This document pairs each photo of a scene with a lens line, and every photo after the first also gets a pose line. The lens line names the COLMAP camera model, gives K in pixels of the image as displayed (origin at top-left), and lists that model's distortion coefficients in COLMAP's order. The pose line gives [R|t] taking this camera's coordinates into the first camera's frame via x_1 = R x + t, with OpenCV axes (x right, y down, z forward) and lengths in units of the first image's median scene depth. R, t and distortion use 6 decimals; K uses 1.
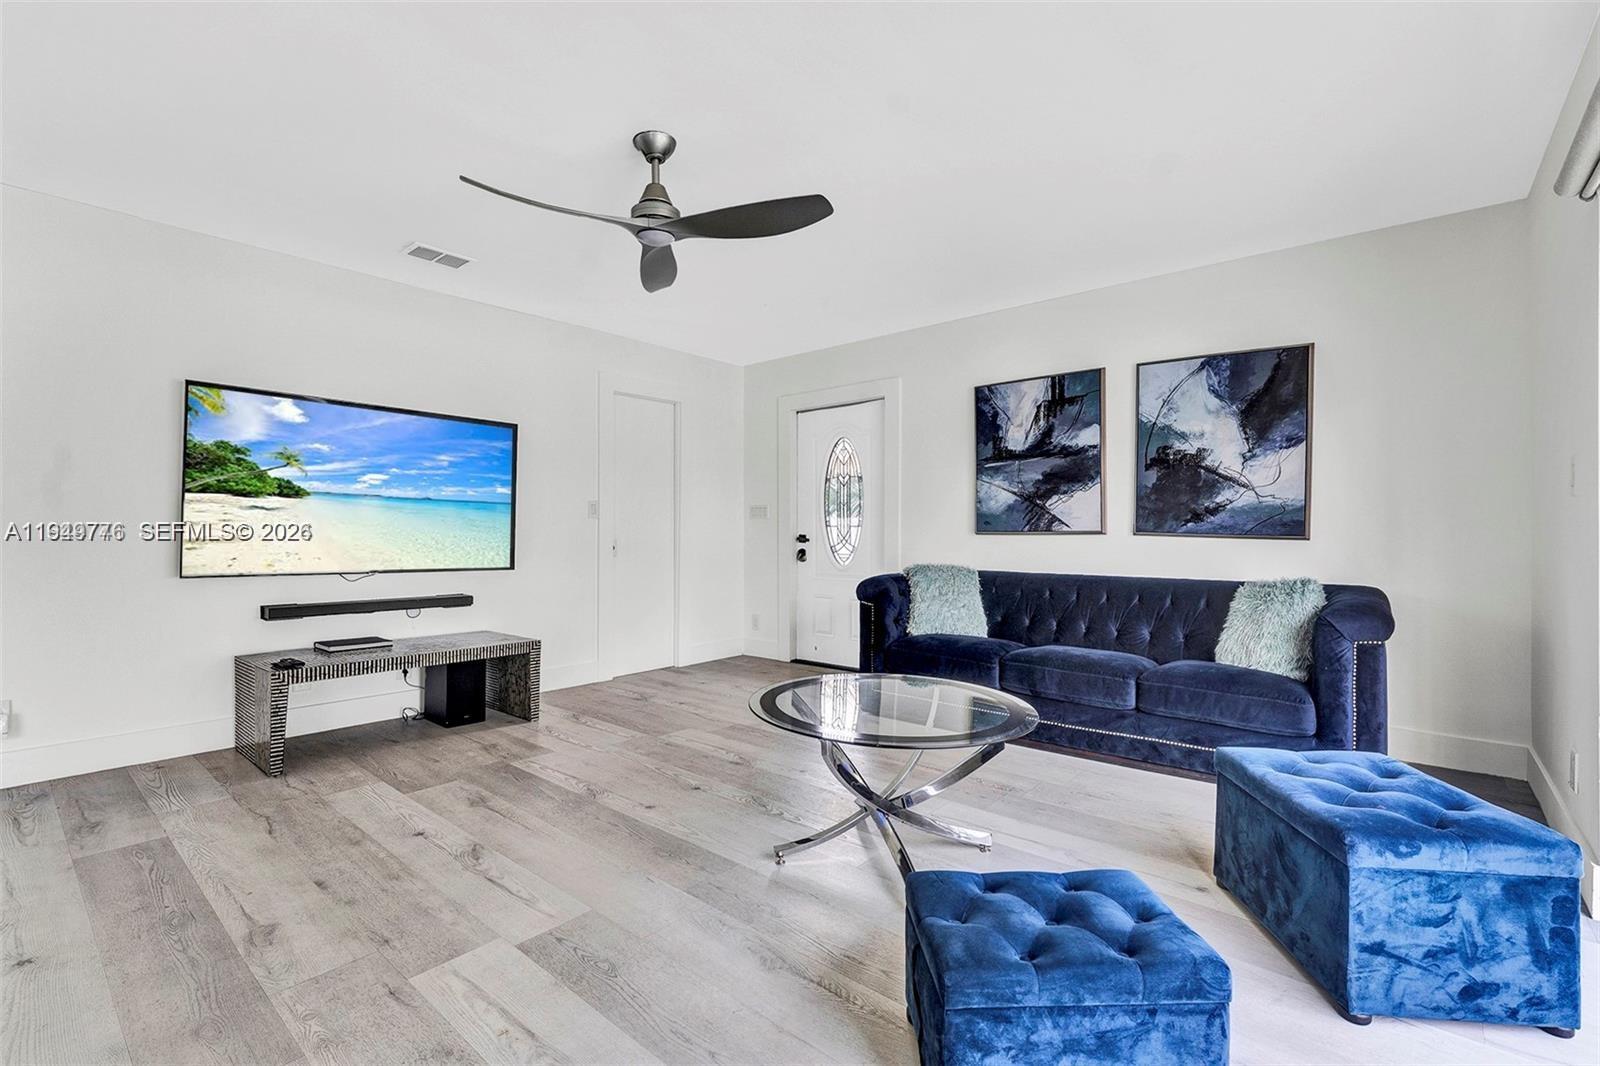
lens RADIAL K [[714.7, 0, 796.9], [0, 714.7, 525.9], [0, 0, 1]] dist [0.000426, -0.000114]
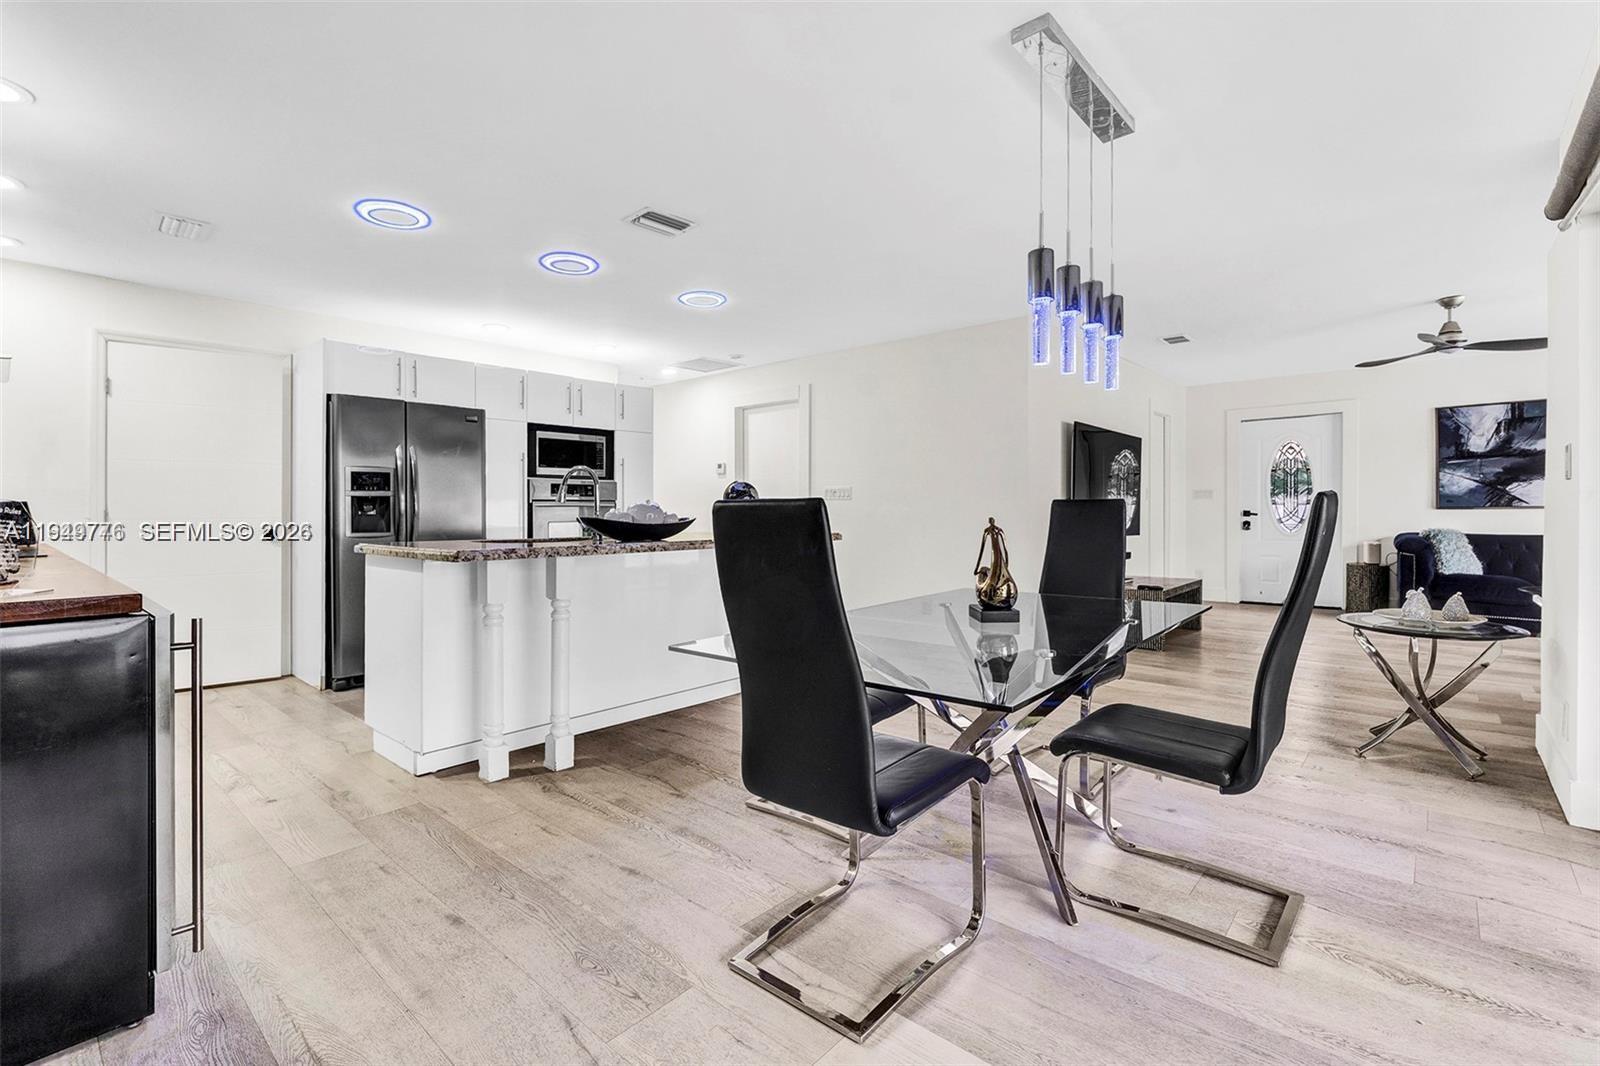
lens RADIAL K [[714.7, 0, 804.4], [0, 714.7, 520.3], [0, 0, 1]] dist [0.000426, -0.000114]
pose [[0.999736, -0.011248, -0.020020, -1.063052], [0.011768, 0.999591, 0.026047, -0.019236], [0.019719, -0.026276, 0.999460, -0.515454]]
